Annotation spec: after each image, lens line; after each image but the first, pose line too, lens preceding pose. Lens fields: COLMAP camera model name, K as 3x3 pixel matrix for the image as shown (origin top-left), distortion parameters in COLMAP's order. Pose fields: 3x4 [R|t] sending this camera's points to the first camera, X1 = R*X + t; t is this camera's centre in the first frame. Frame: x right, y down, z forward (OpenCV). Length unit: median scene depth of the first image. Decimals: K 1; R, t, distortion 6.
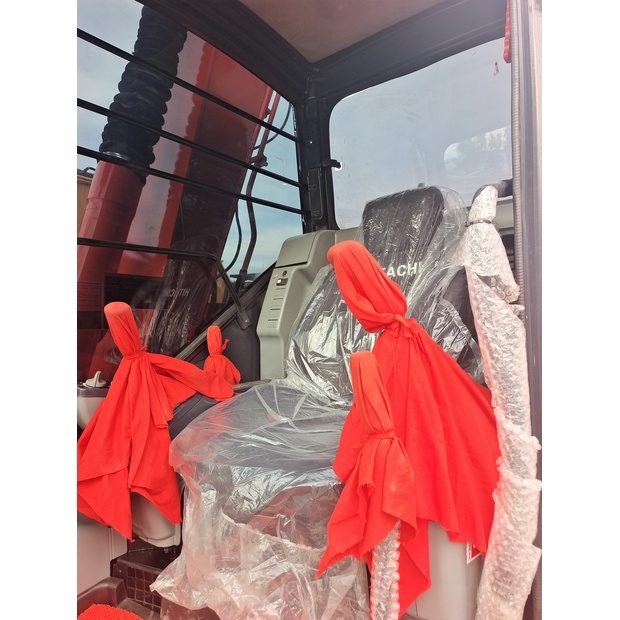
lens RADIAL K [[421.5, 0, 316.8], [0, 421.5, 316.6], [0, 0, 1]] dist [0.049756, -0.046891]
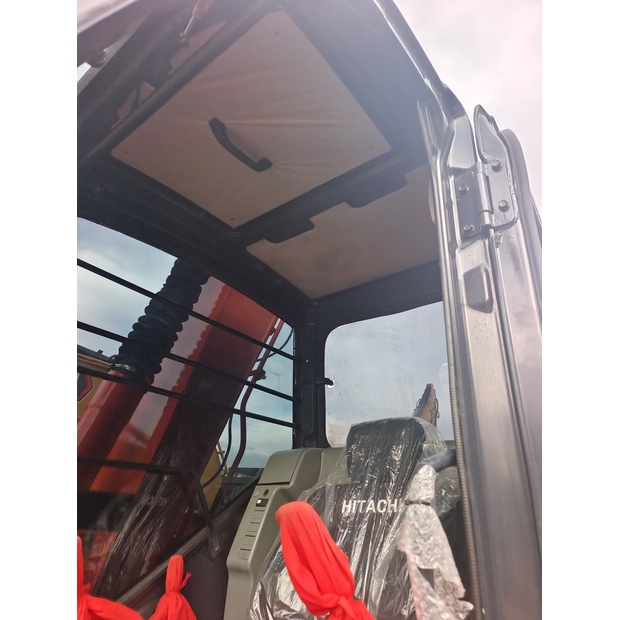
lens RADIAL K [[421.5, 0, 314.9], [0, 421.5, 320.6], [0, 0, 1]] dist [0.049756, -0.046891]
pose [[0.997681, 0.053656, -0.041865, 0.062903], [-0.066279, 0.905705, -0.418695, -0.070726], [0.015452, 0.420499, 0.907161, -0.041265]]
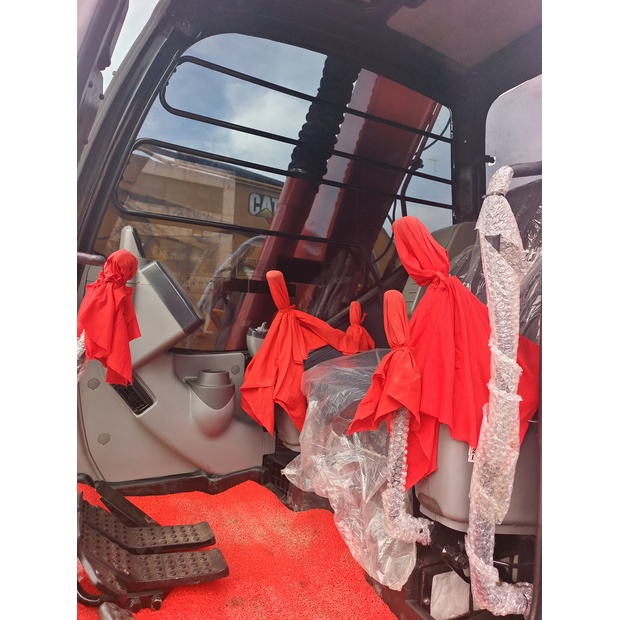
lens RADIAL K [[421.5, 0, 315.2], [0, 421.5, 312.7], [0, 0, 1]] dist [0.049756, -0.046891]
pose [[0.893200, 0.058420, -0.445848, 0.199675], [-0.069886, 0.997512, -0.009304, 0.072790], [0.444195, 0.039469, 0.895060, -0.150351]]
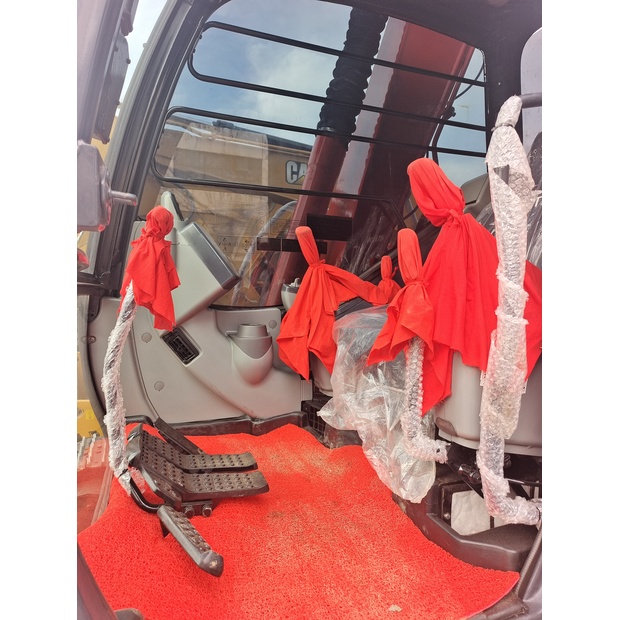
lens RADIAL K [[421.5, 0, 316.6], [0, 421.5, 313.3], [0, 0, 1]] dist [0.049756, -0.046891]
pose [[0.845233, 0.060313, -0.530984, 0.254706], [-0.028596, 0.997292, 0.067760, 0.111020], [0.533633, -0.042089, 0.844668, -0.174884]]
